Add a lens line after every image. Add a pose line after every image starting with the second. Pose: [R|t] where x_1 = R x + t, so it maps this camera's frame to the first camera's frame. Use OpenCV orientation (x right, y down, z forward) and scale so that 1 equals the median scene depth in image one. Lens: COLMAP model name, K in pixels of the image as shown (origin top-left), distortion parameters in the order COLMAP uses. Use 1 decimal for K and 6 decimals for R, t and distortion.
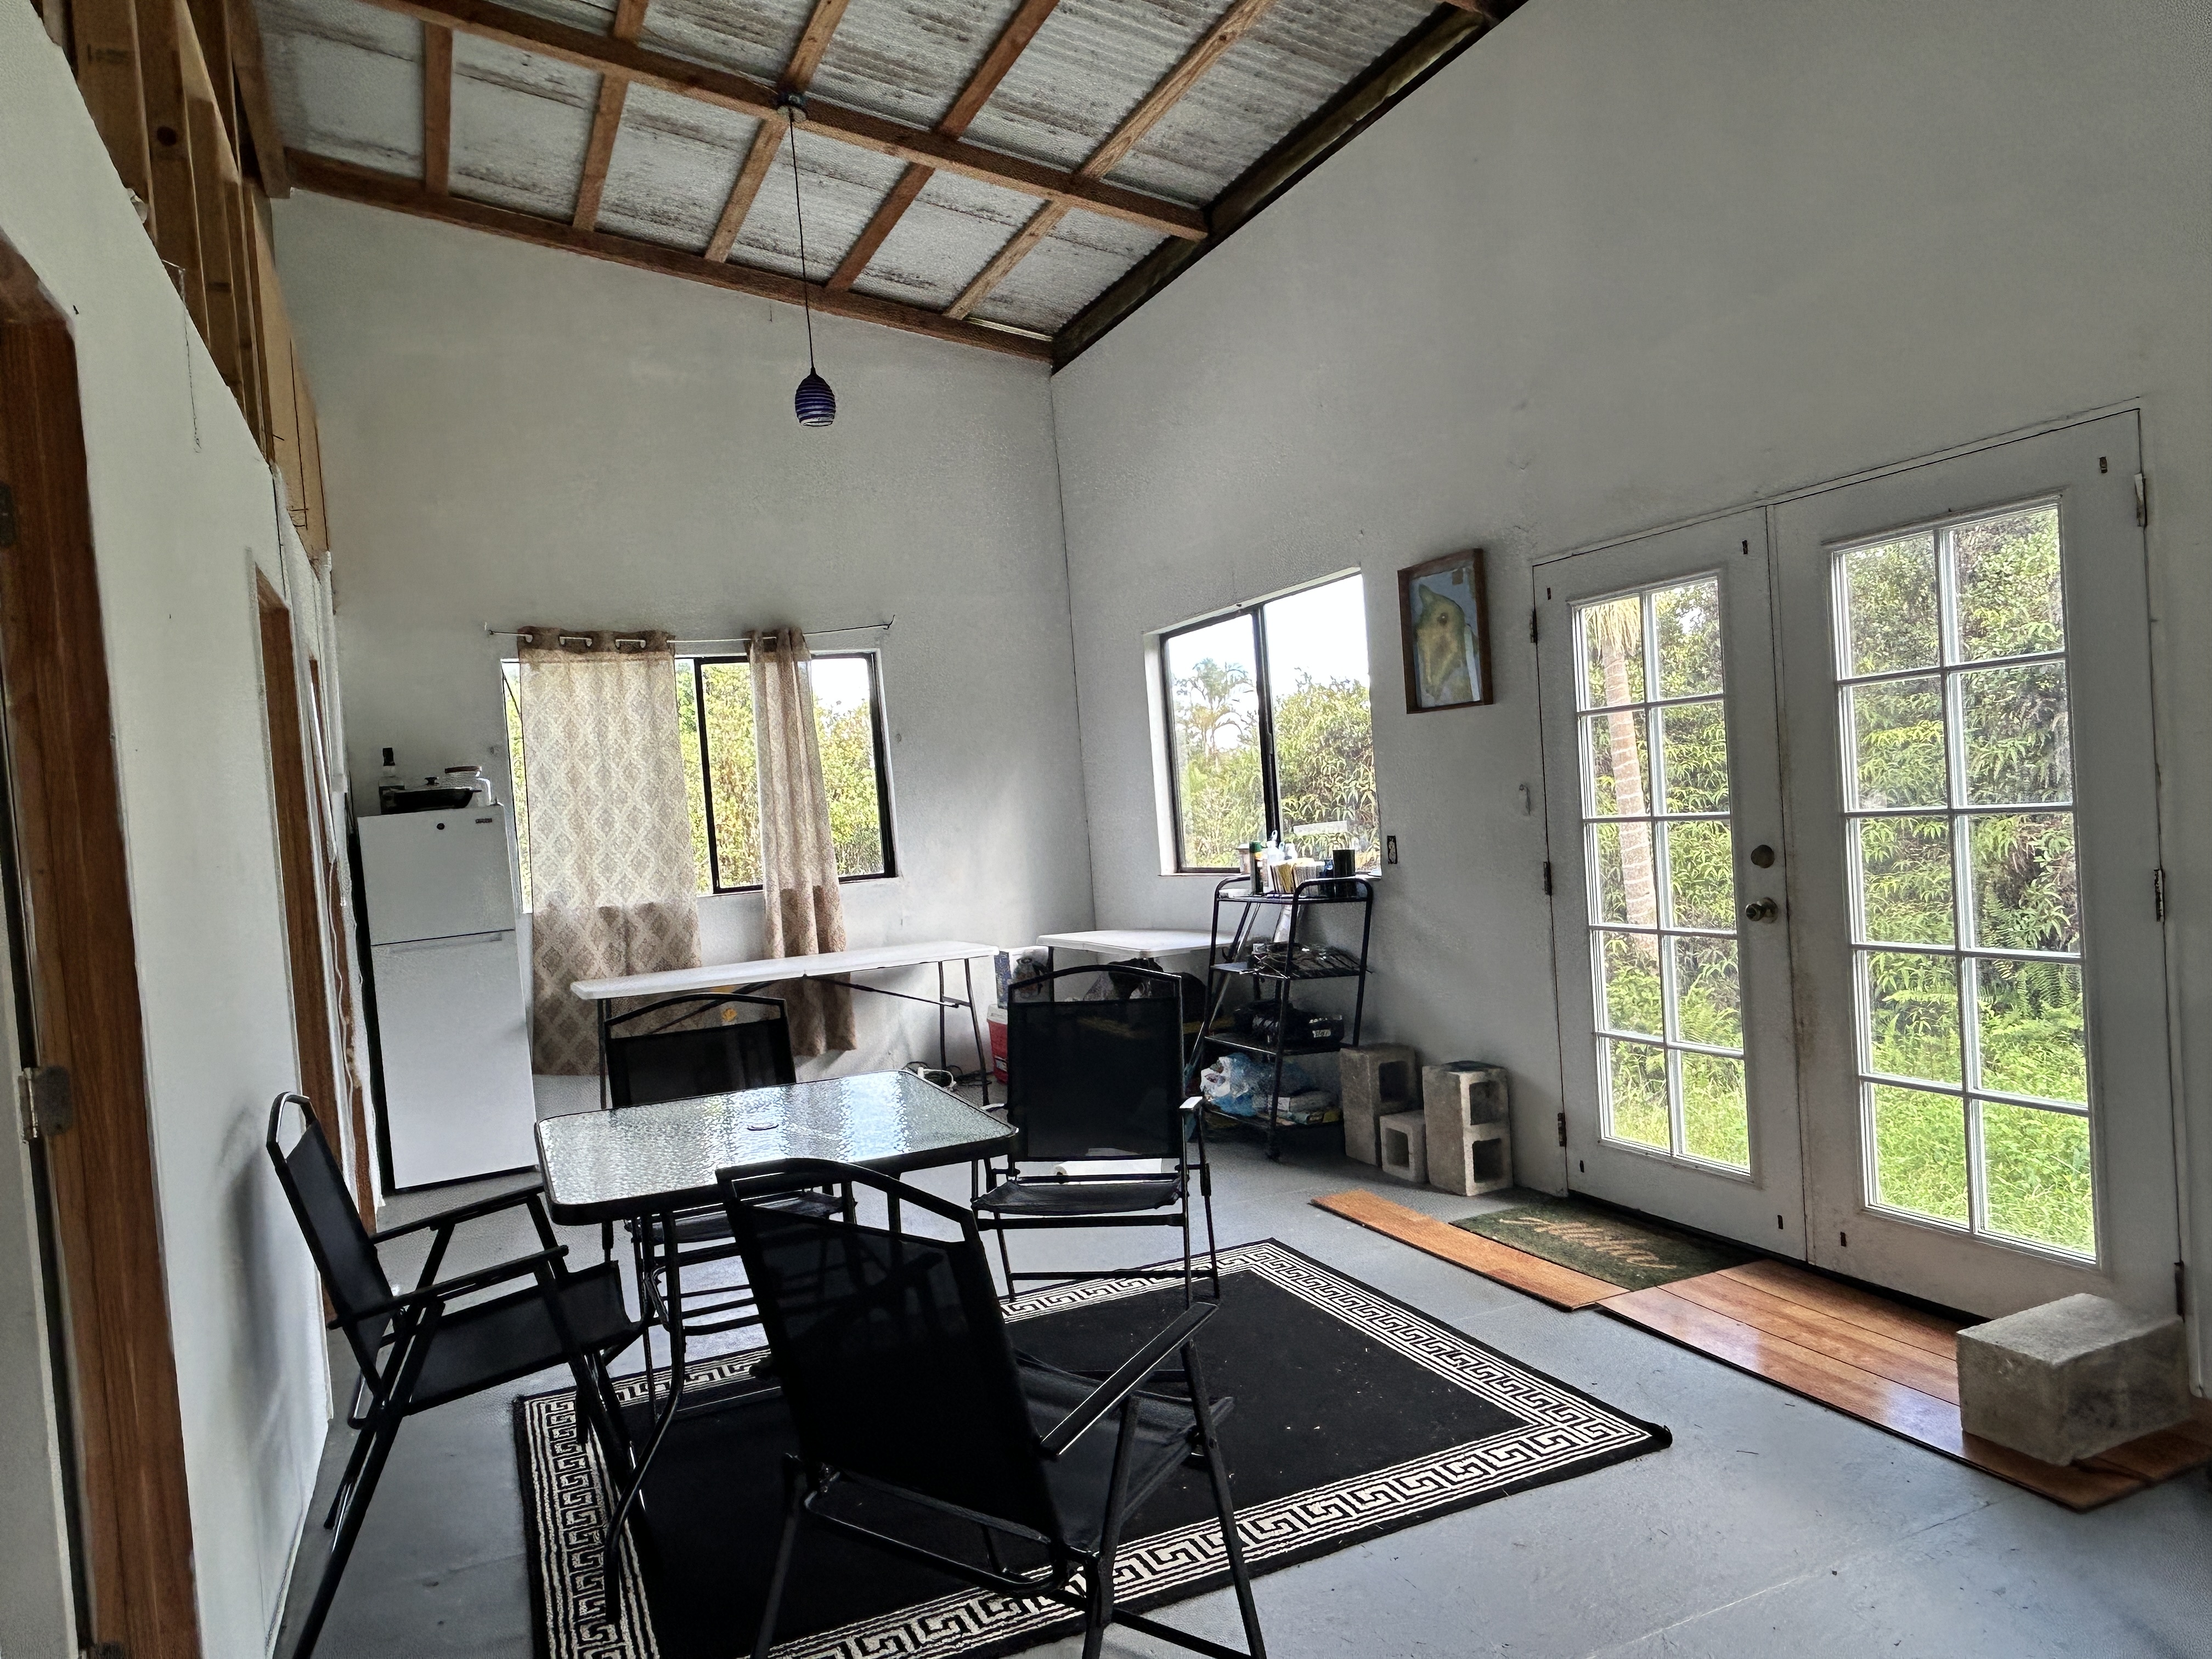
lens RADIAL K [[1436.6, 0, 1106.0], [0, 1436.6, 829.5], [0, 0, 1]] dist [0.022192, 0.000602]
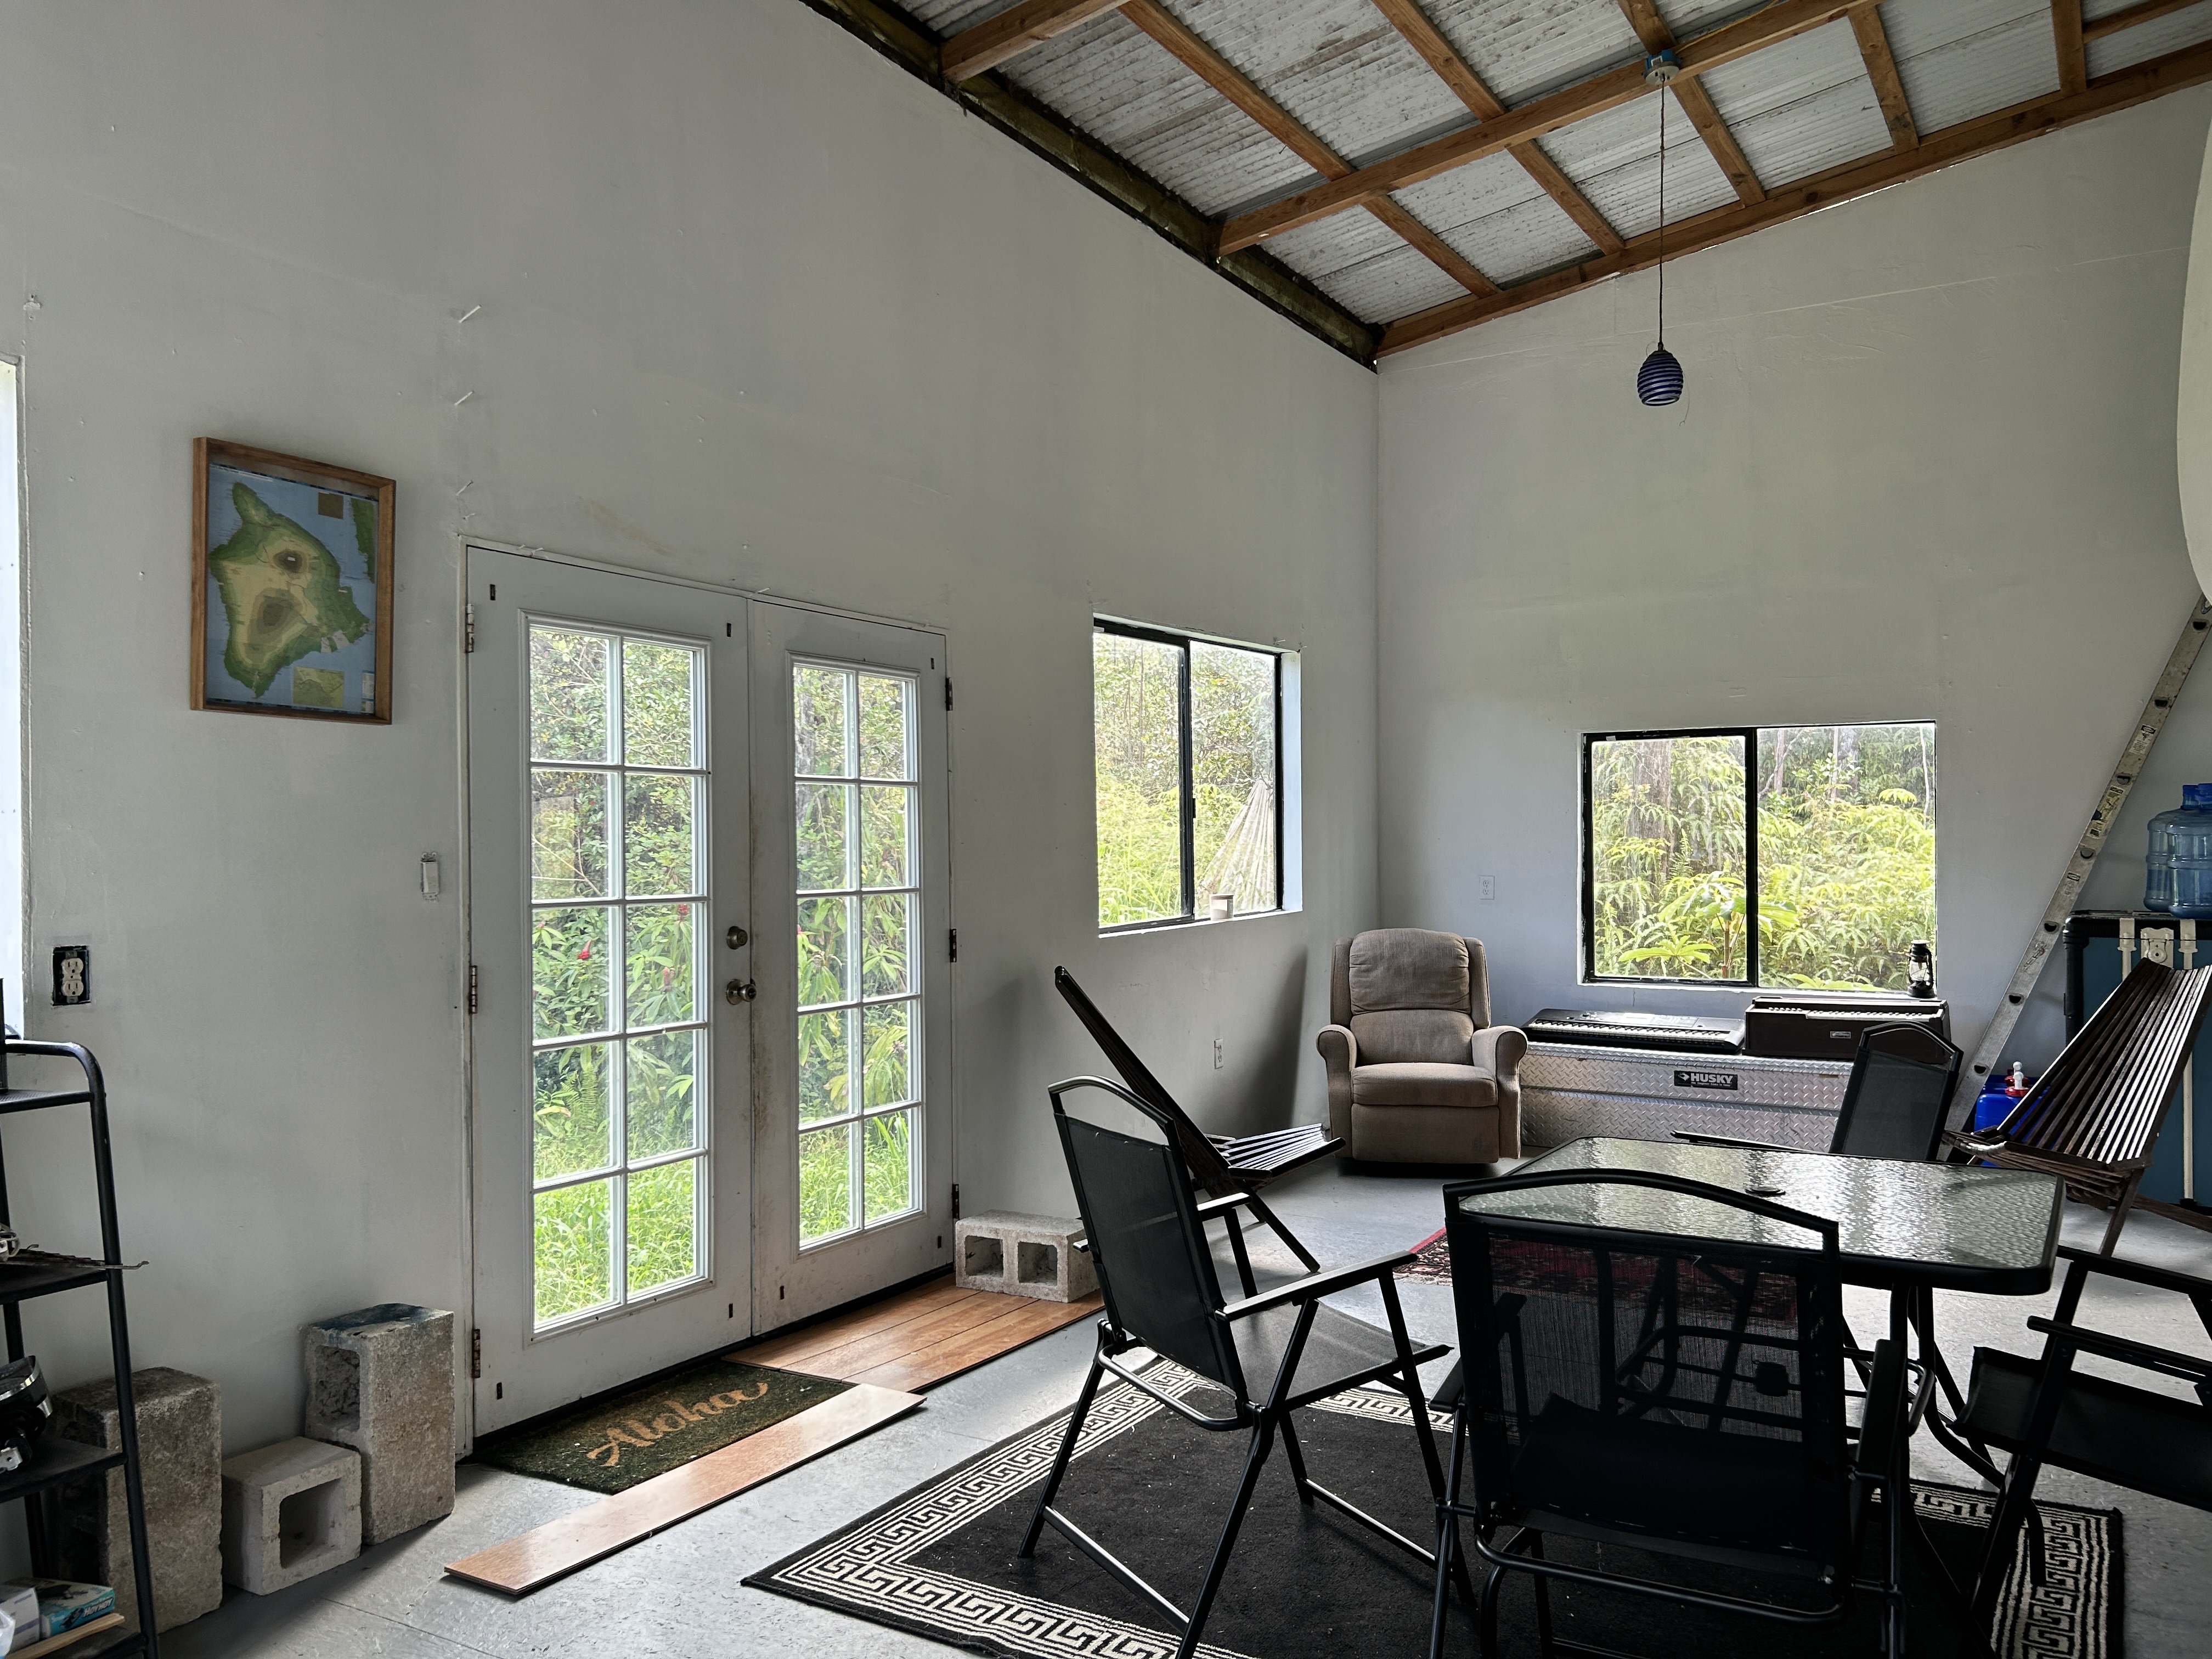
lens RADIAL K [[1663.4, 0, 1106.0], [0, 1663.4, 829.5], [0, 0, 1]] dist [0.020599, -0.001008]
pose [[-0.566646, 0.077114, 0.820345, -0.623783], [0.055256, 0.996926, -0.055546, 0.021342], [-0.822107, 0.013854, -0.569165, 1.402539]]
